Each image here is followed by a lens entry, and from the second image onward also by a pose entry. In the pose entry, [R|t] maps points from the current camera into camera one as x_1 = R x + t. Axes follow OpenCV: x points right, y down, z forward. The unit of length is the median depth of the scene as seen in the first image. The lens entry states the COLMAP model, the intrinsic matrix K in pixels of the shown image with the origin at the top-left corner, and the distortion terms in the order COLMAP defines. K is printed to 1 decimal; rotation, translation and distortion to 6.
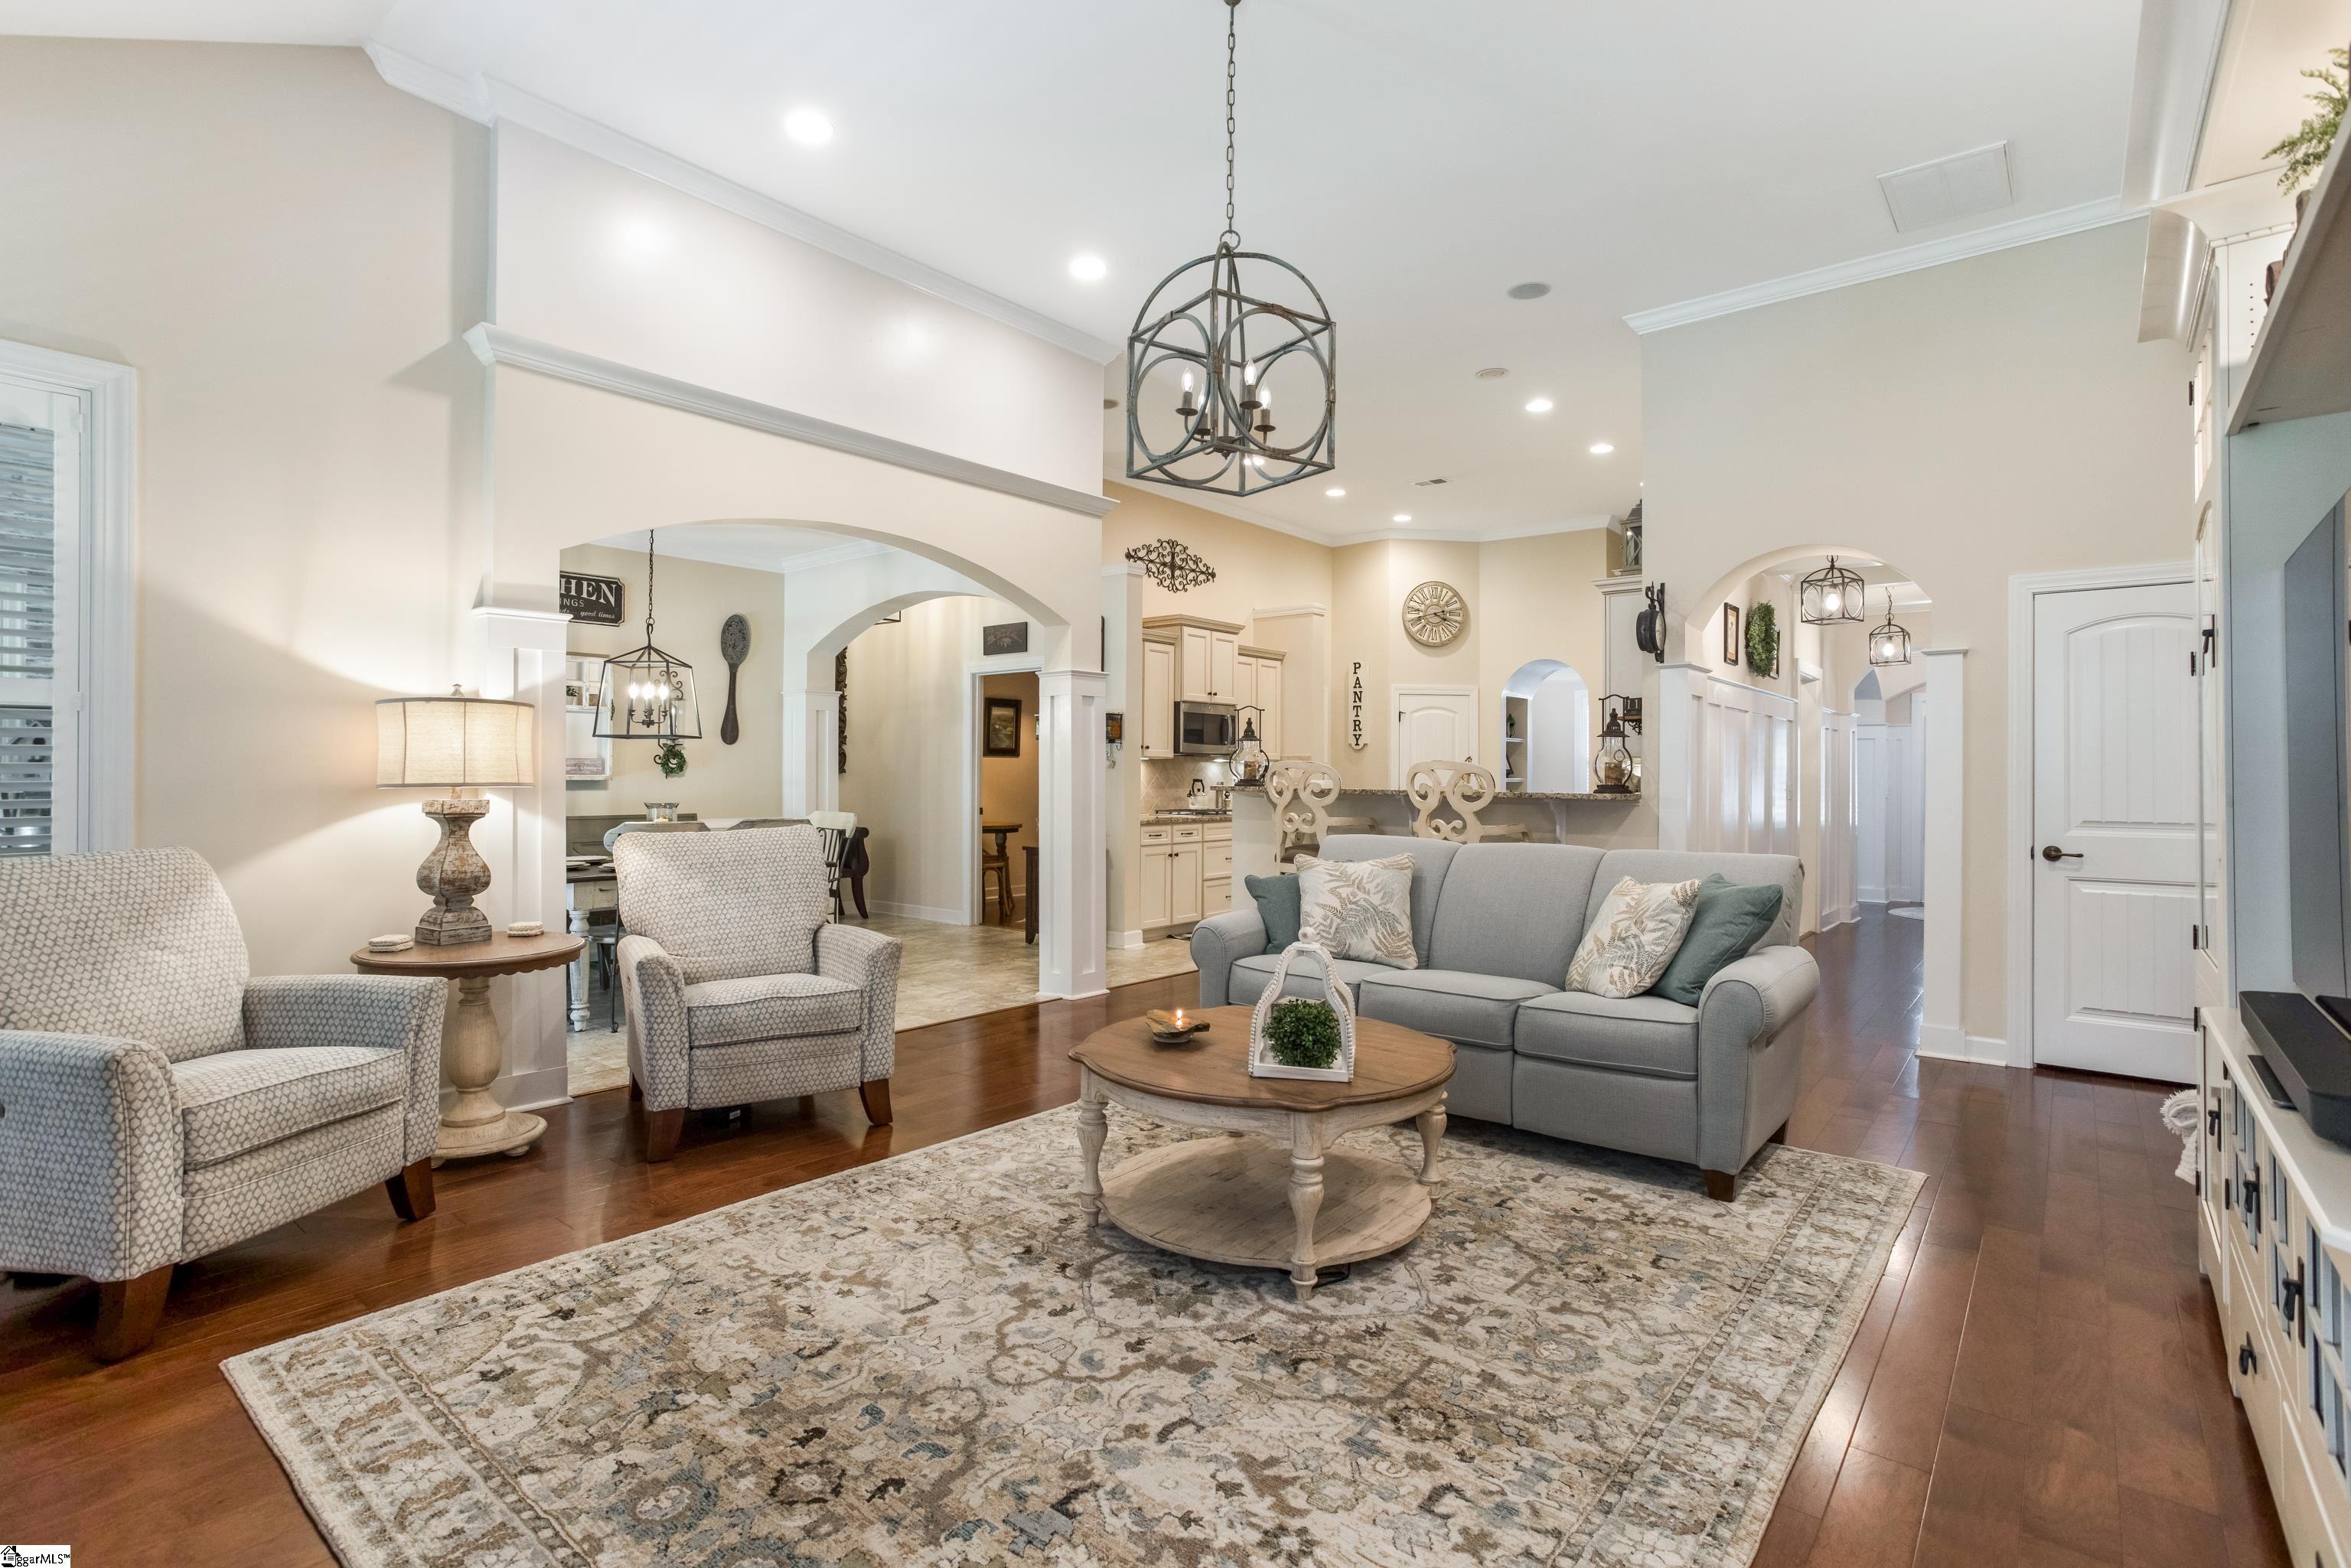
lens RADIAL K [[1144.1, 0, 1147.2], [0, 1144.1, 768.9], [0, 0, 1]] dist [-0.036949, 0.014294]
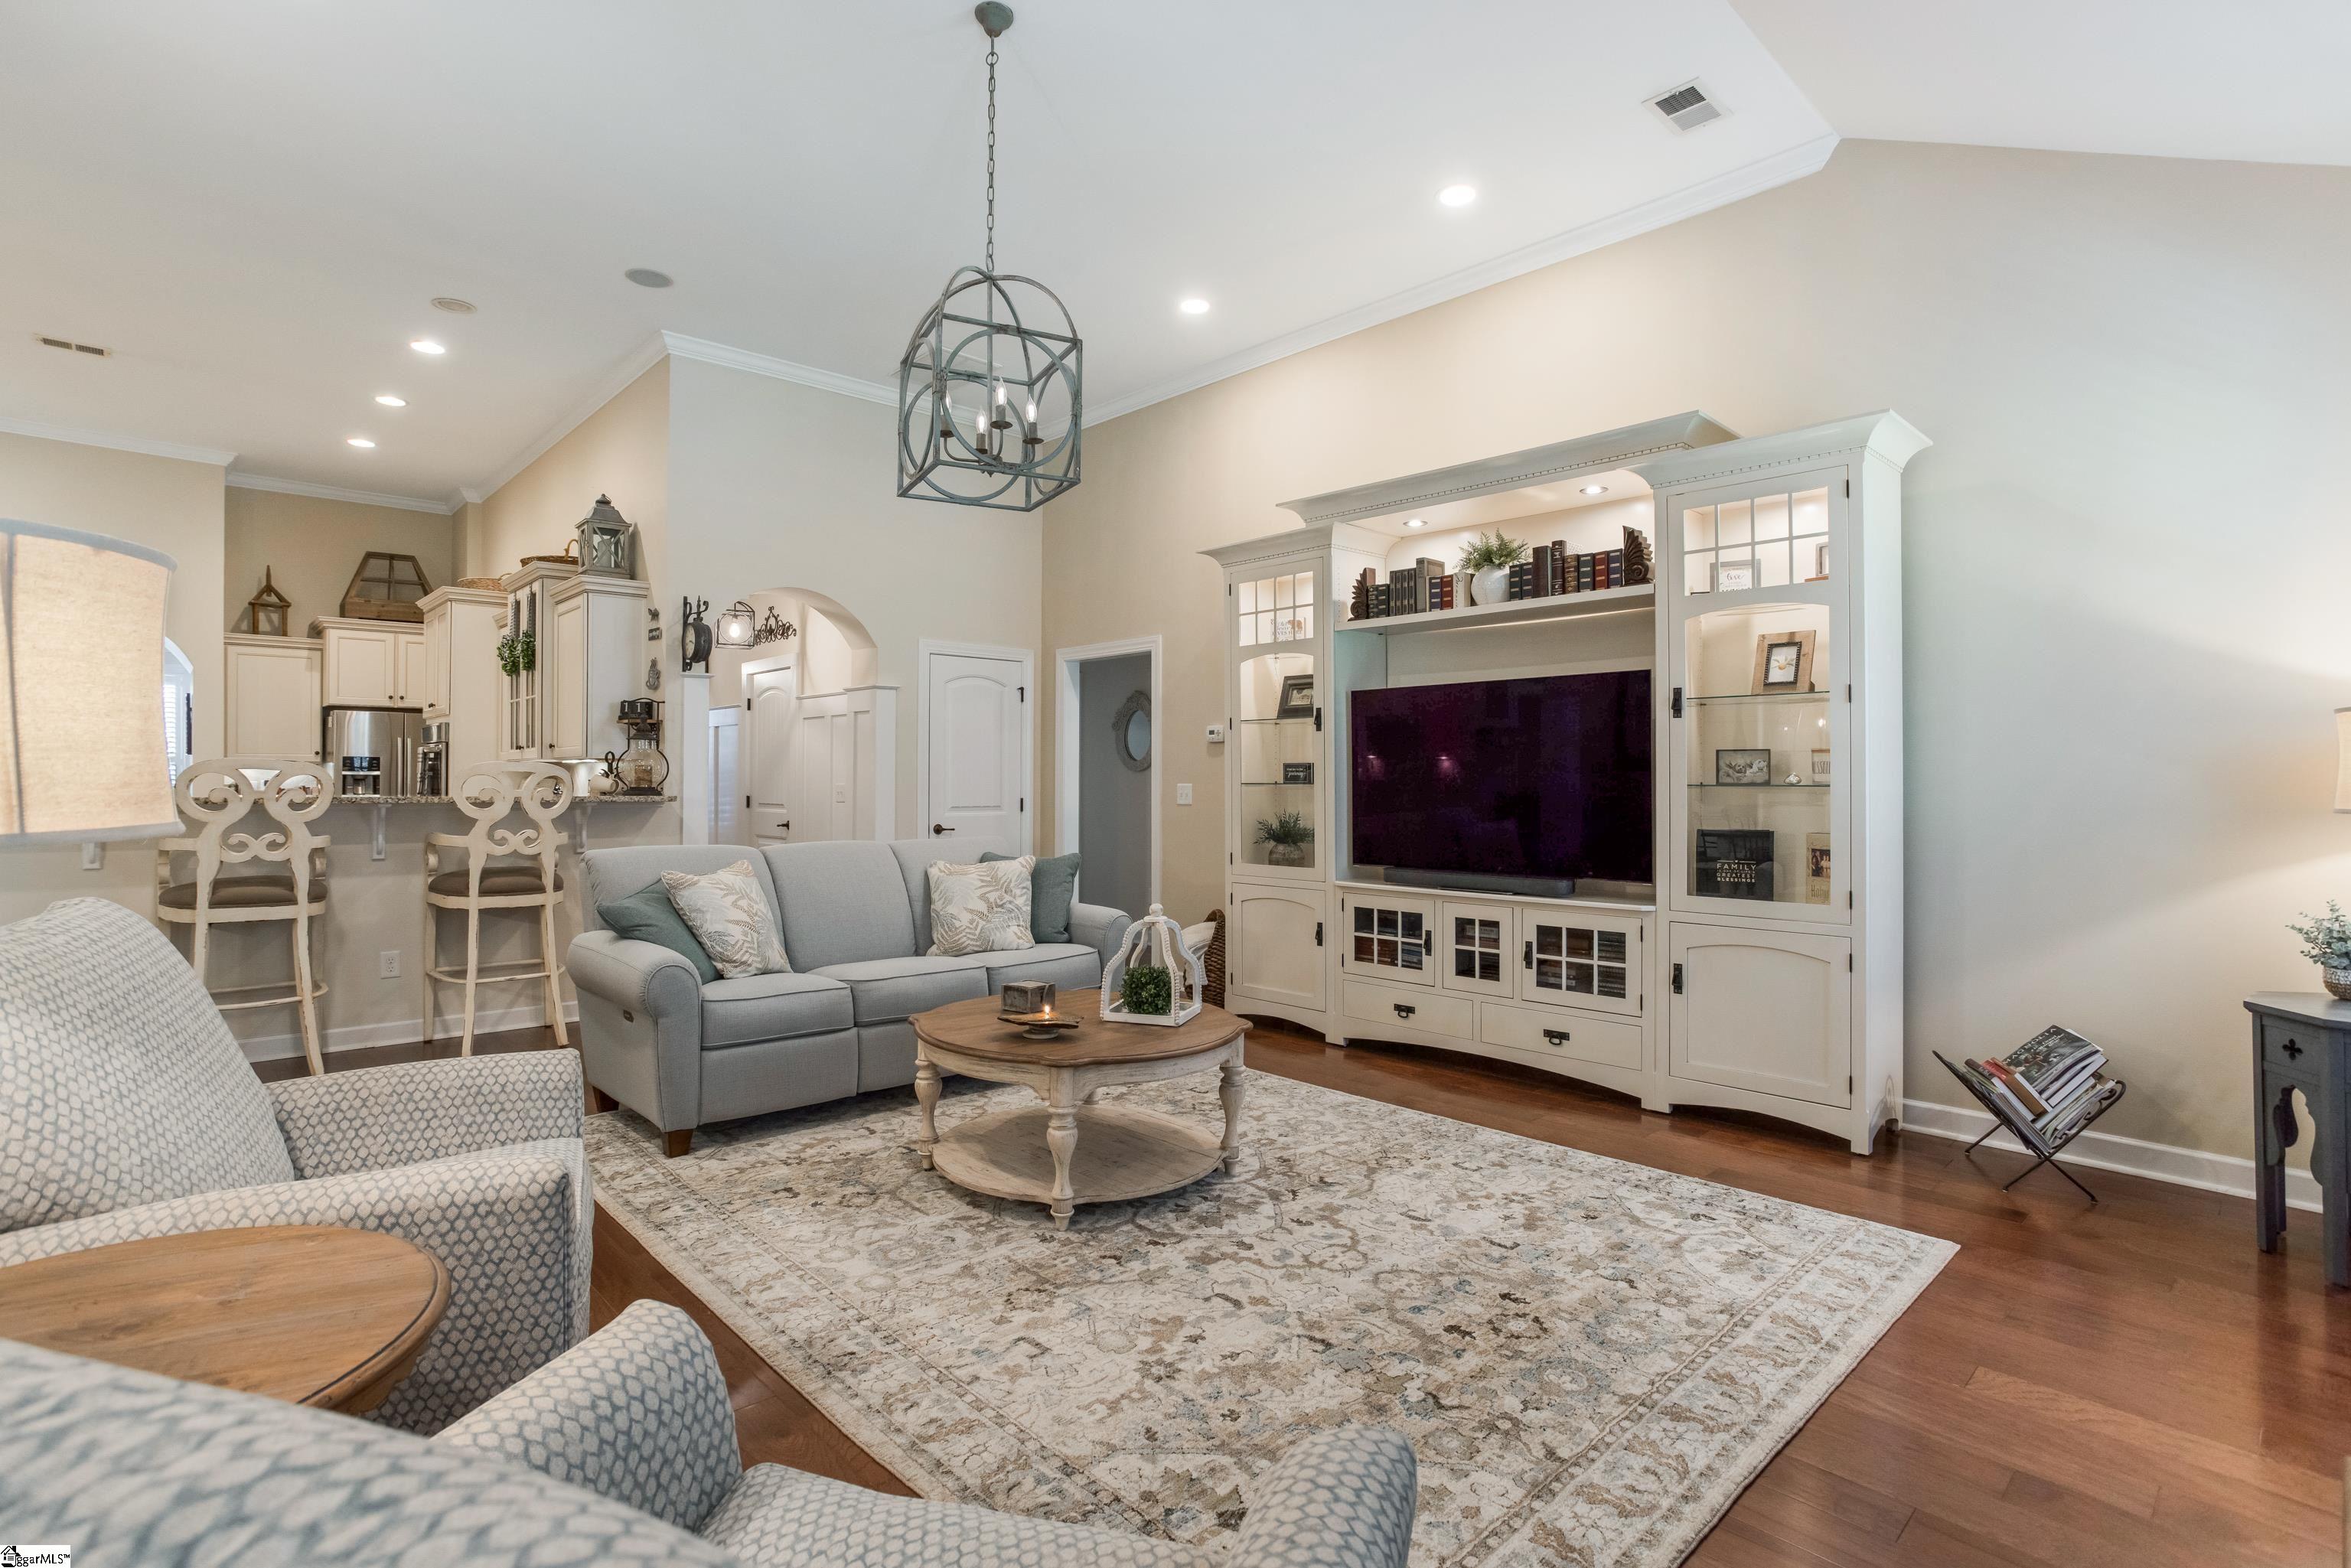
lens RADIAL K [[1144.1, 0, 1191.5], [0, 1144.1, 775.5], [0, 0, 1]] dist [-0.036949, 0.014294]
pose [[0.094424, 0.000415, 0.995532, -1.241042], [-0.008590, 0.999963, 0.000398, -0.003127], [-0.995495, -0.008590, 0.094424, 0.948580]]
